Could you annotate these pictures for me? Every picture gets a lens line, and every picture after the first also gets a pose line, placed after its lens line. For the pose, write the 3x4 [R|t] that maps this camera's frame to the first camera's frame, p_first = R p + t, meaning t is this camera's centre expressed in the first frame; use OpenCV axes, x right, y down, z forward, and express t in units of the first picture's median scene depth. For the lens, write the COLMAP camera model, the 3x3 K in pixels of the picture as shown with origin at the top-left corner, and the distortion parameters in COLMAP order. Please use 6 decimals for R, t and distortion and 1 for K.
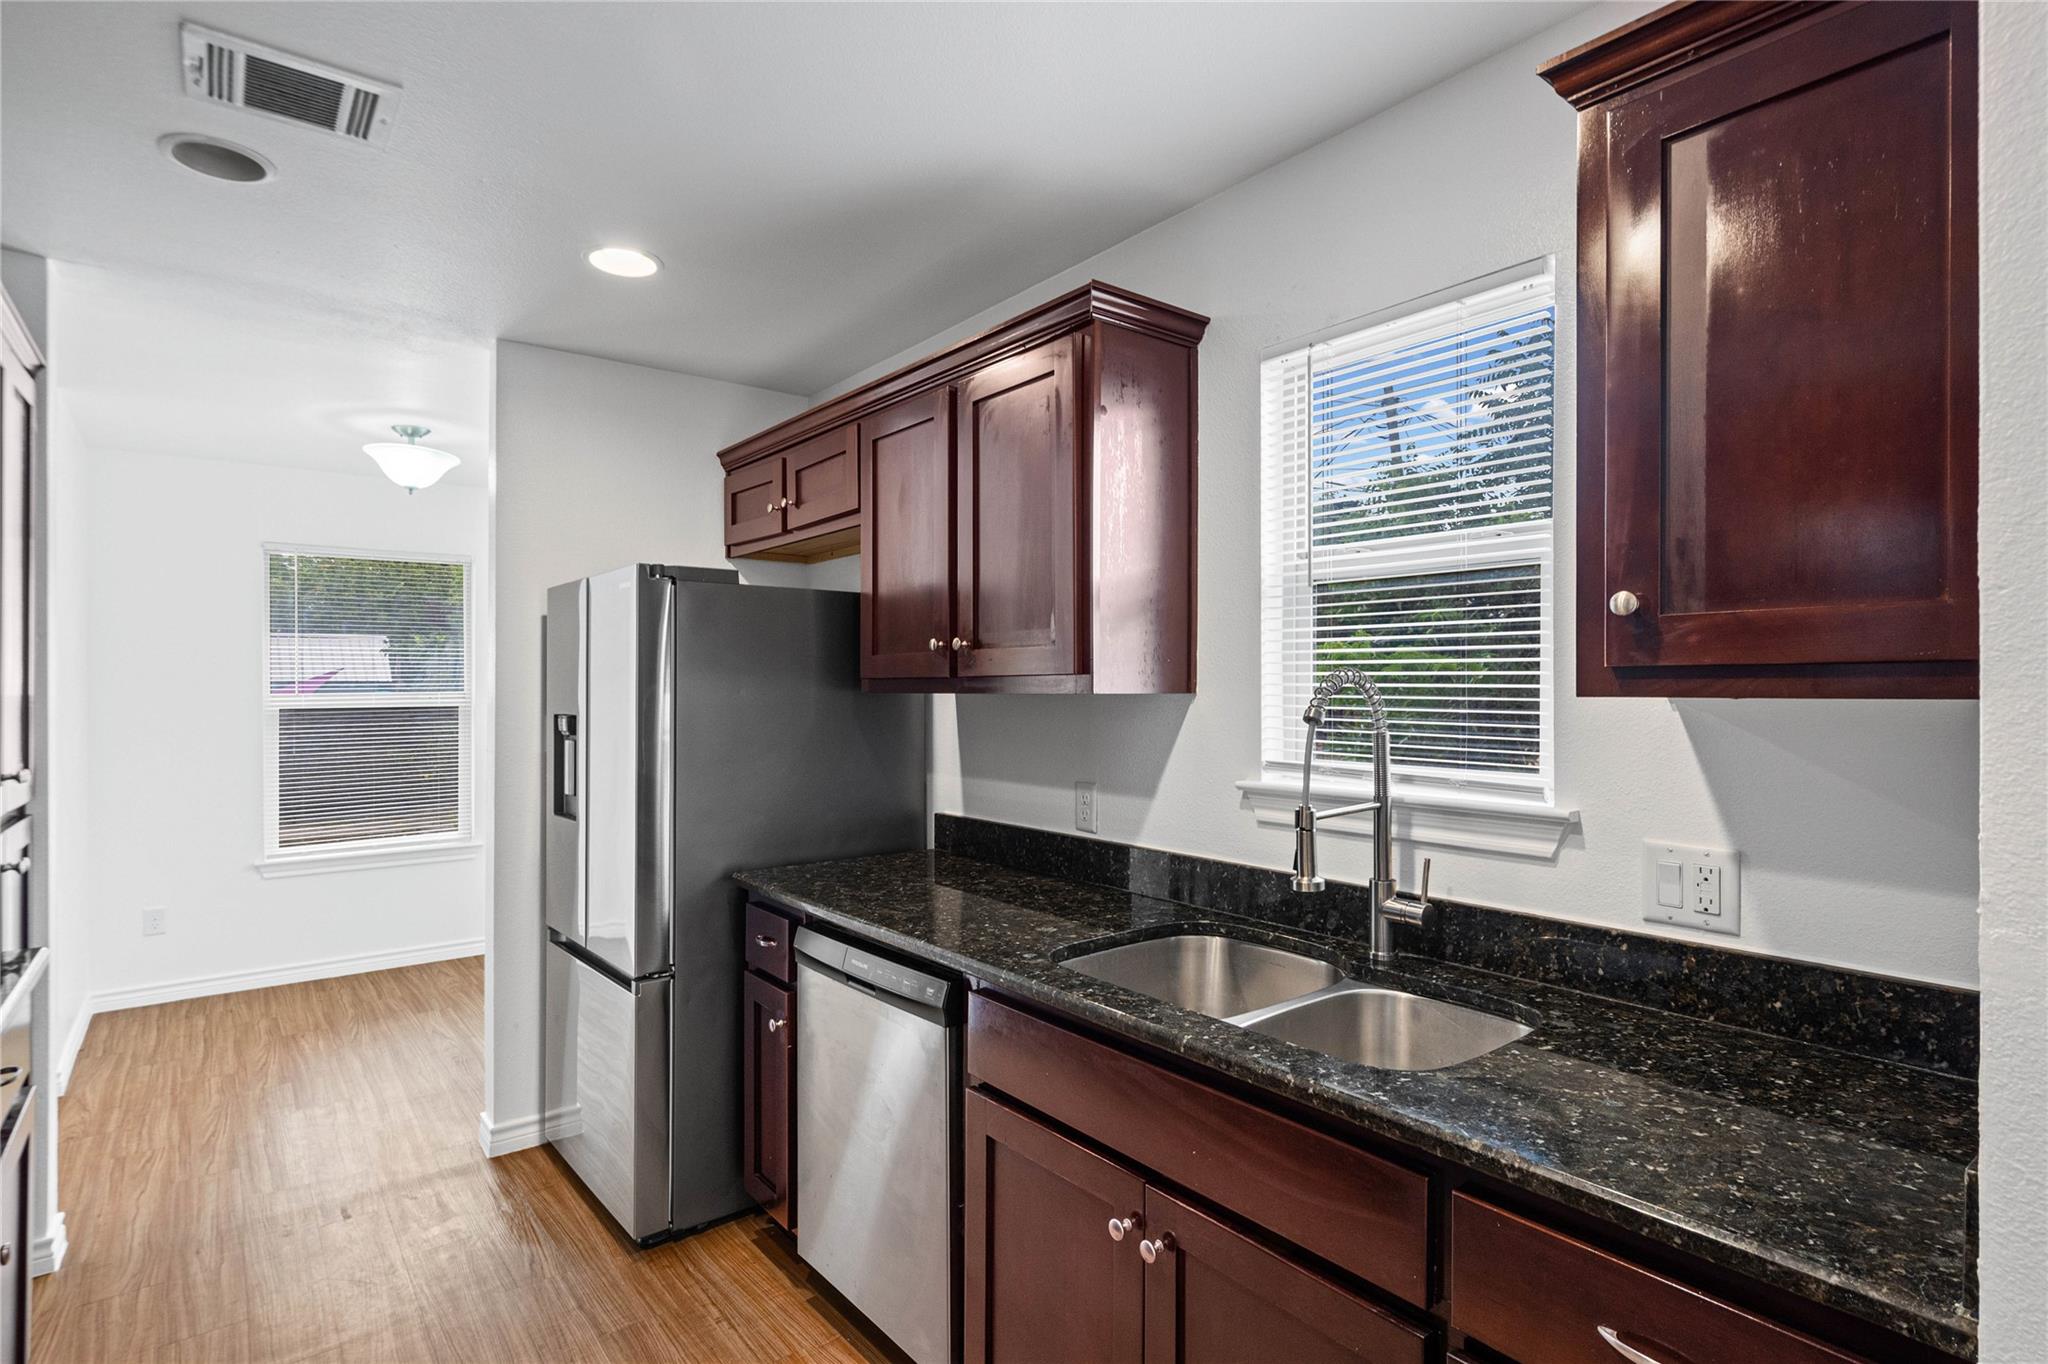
lens RADIAL K [[1021.5, 0, 1008.4], [0, 1021.5, 686.1], [0, 0, 1]] dist [0.015547, 0.000335]
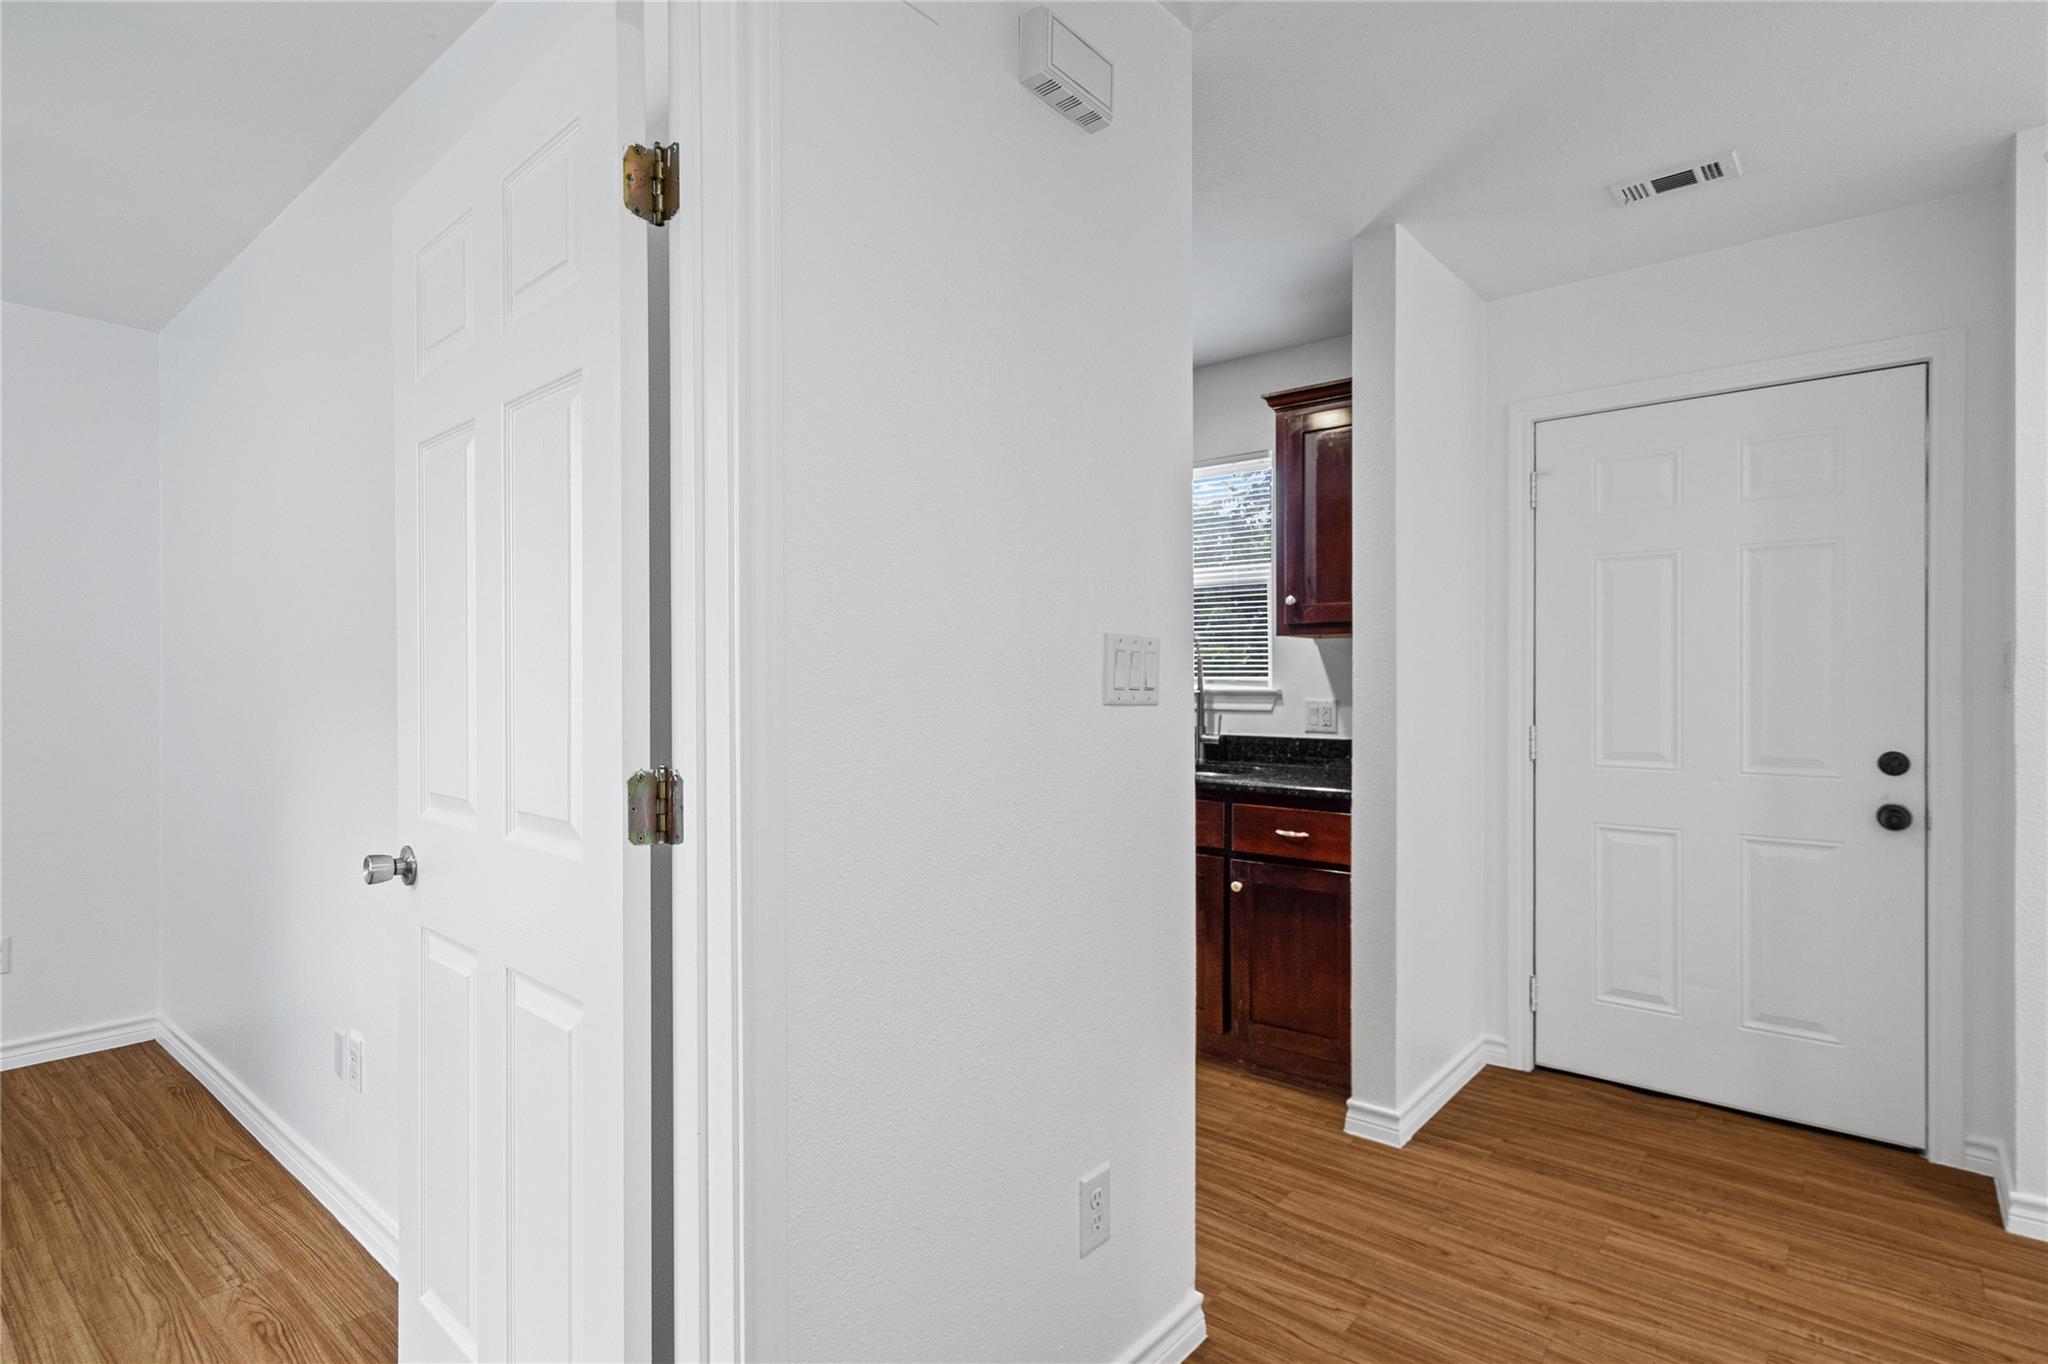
lens RADIAL K [[1021.5, 0, 1008.4], [0, 1021.5, 686.1], [0, 0, 1]] dist [0.015547, 0.000335]
pose [[0.979017, -0.005046, 0.203718, -0.524534], [0.004990, 0.999987, 0.000789, 0.107216], [-0.203719, 0.000244, 0.979029, -1.147682]]
